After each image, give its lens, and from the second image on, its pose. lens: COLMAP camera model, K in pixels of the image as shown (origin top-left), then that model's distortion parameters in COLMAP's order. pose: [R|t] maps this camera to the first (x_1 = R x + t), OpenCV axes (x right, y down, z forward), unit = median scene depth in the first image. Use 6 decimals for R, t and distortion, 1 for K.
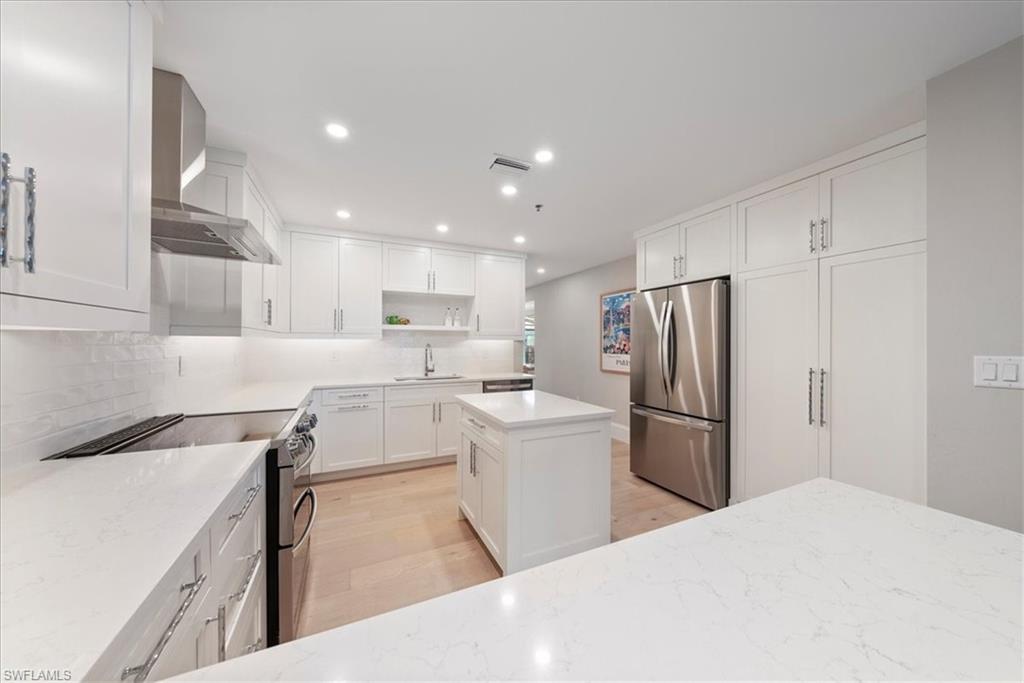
lens RADIAL K [[354.7, 0, 512.0], [0, 354.7, 341.5], [0, 0, 1]] dist [-0.001064, -0.000250]
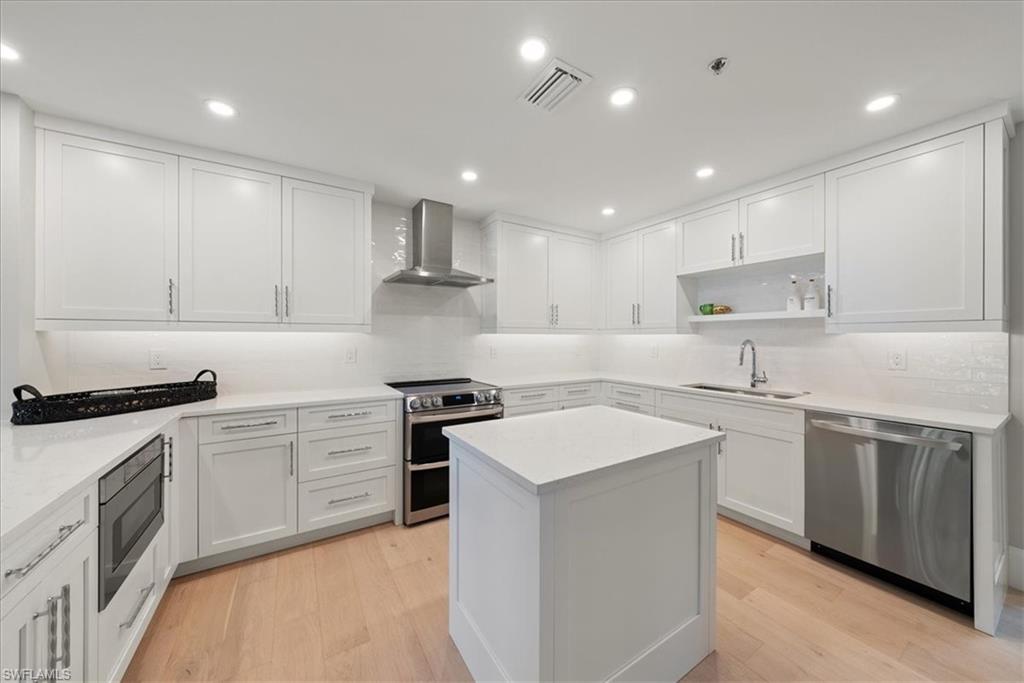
lens RADIAL K [[354.7, 0, 512.0], [0, 354.7, 341.5], [0, 0, 1]] dist [-0.001064, -0.000250]
pose [[0.119293, 0.009010, -0.992818, 0.385927], [0.001884, 0.999955, 0.009301, 0.002407], [0.992857, -0.002980, 0.119271, 0.470007]]
